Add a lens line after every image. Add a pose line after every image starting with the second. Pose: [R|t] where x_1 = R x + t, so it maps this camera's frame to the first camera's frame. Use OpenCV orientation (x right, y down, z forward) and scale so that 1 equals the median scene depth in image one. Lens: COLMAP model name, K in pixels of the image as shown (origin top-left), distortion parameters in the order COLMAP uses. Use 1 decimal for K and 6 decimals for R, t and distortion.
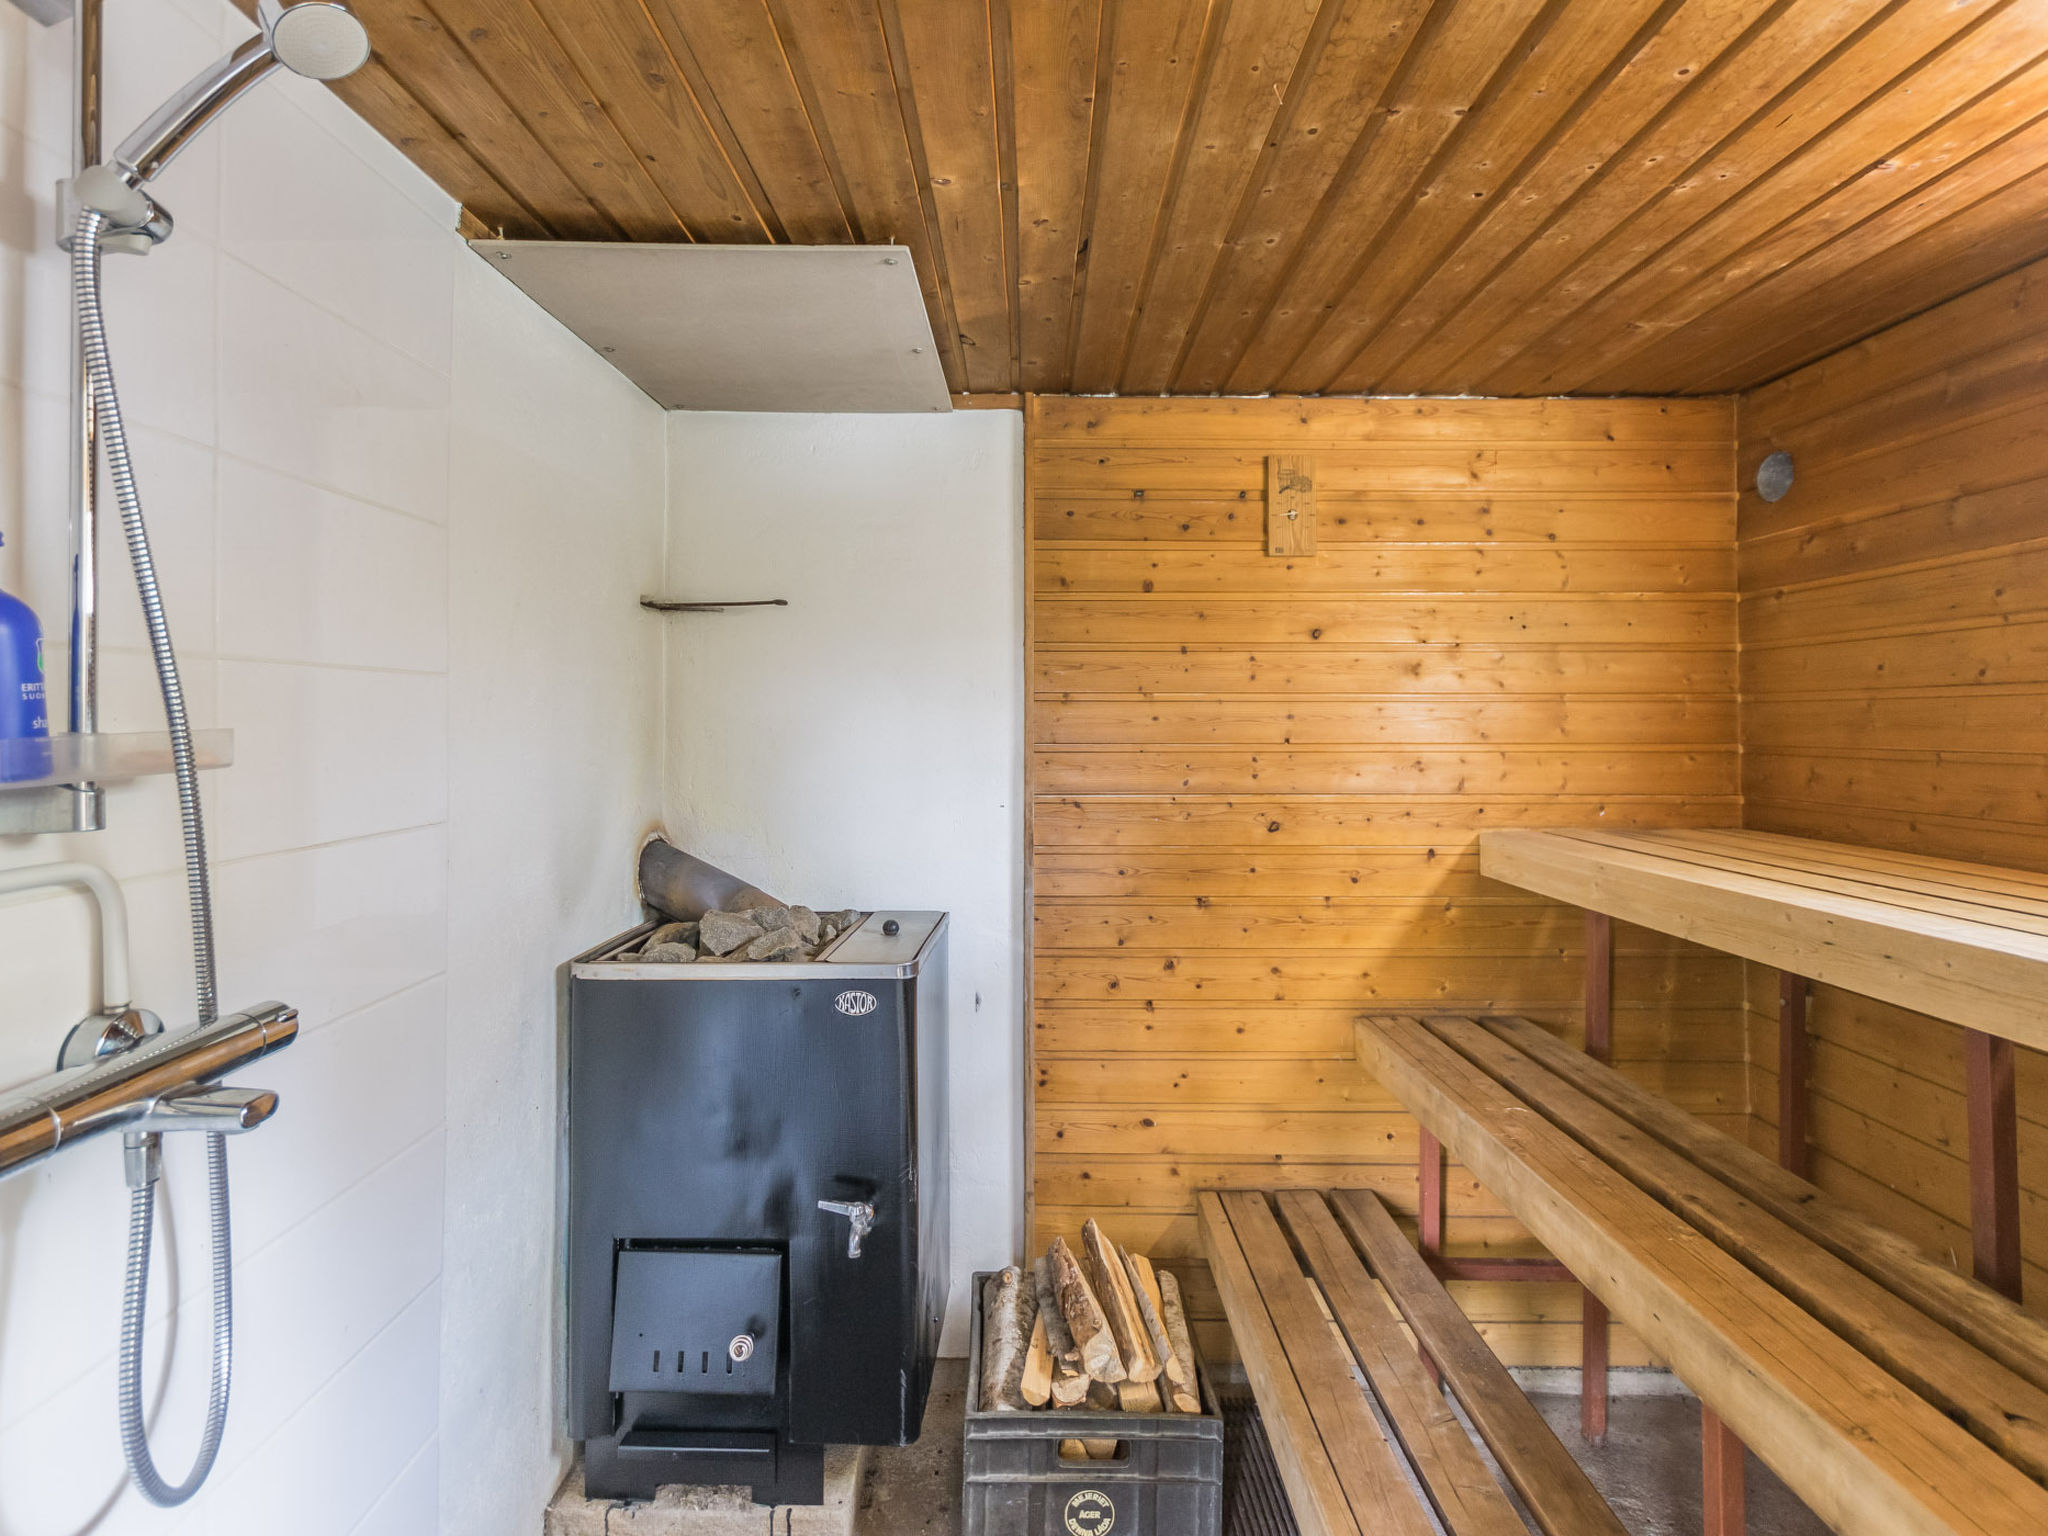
lens RADIAL K [[1009.4, 0, 1003.0], [0, 1009.4, 712.5], [0, 0, 1]] dist [0.003199, 0.000916]
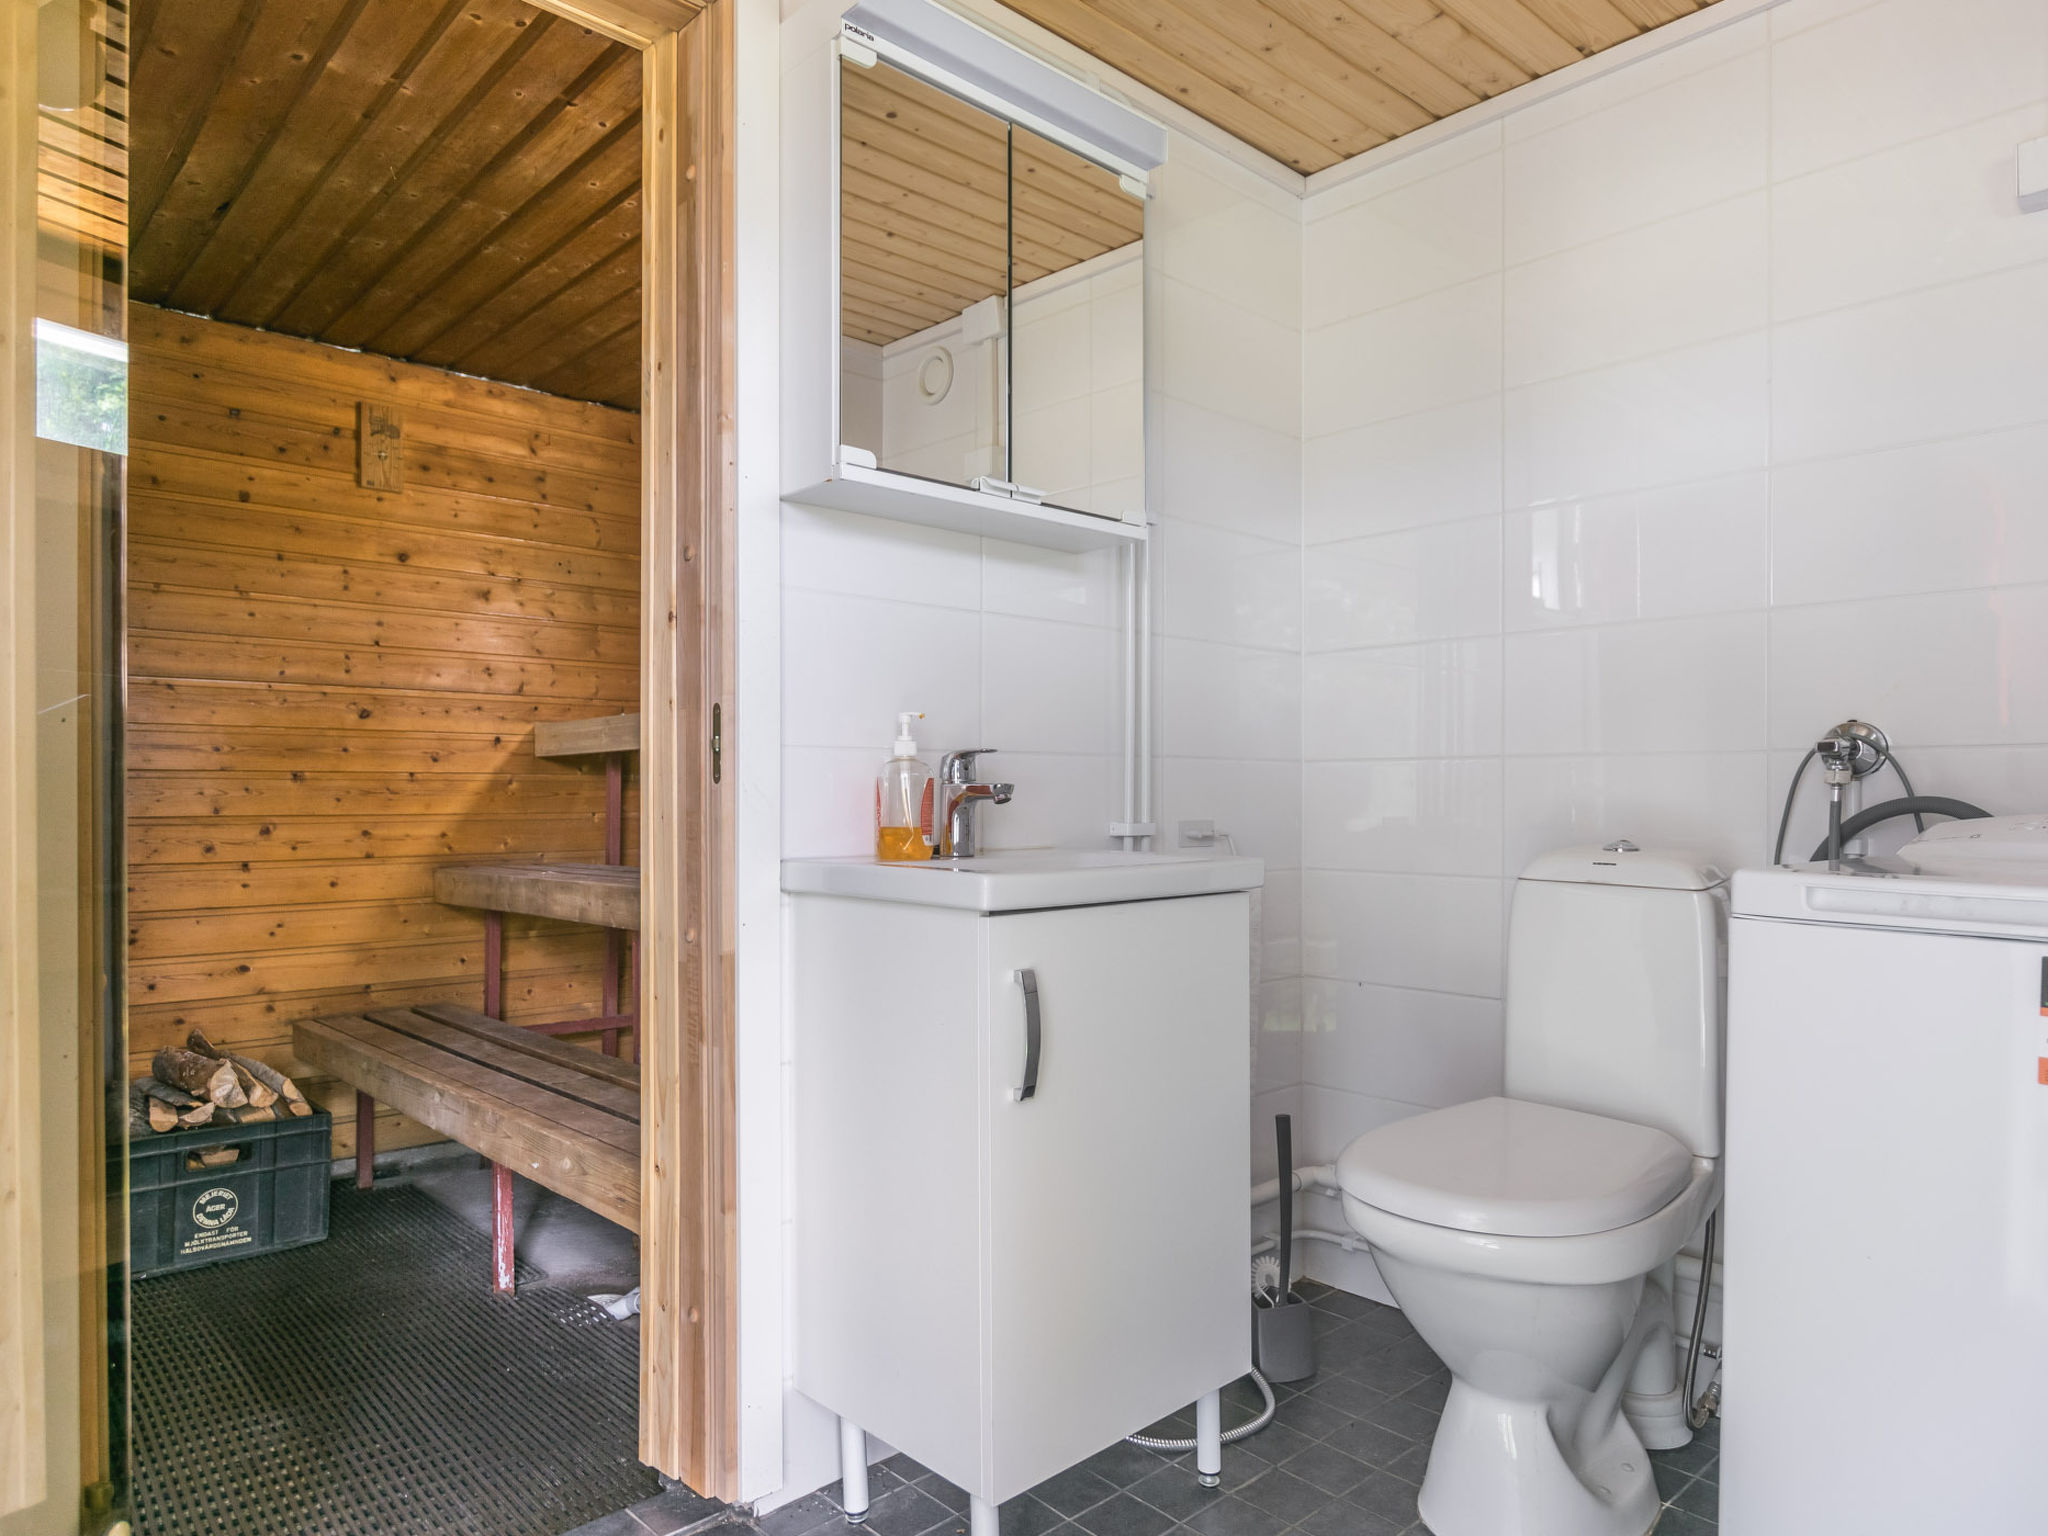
lens RADIAL K [[1286.1, 0, 1024.0], [0, 1286.1, 768.0], [0, 0, 1]] dist [-0.001261, -0.000611]
pose [[0.717507, 0.008650, 0.696498, -0.226496], [0.000118, 0.999921, -0.012540, 0.194475], [-0.696551, 0.009079, 0.717449, -0.620345]]
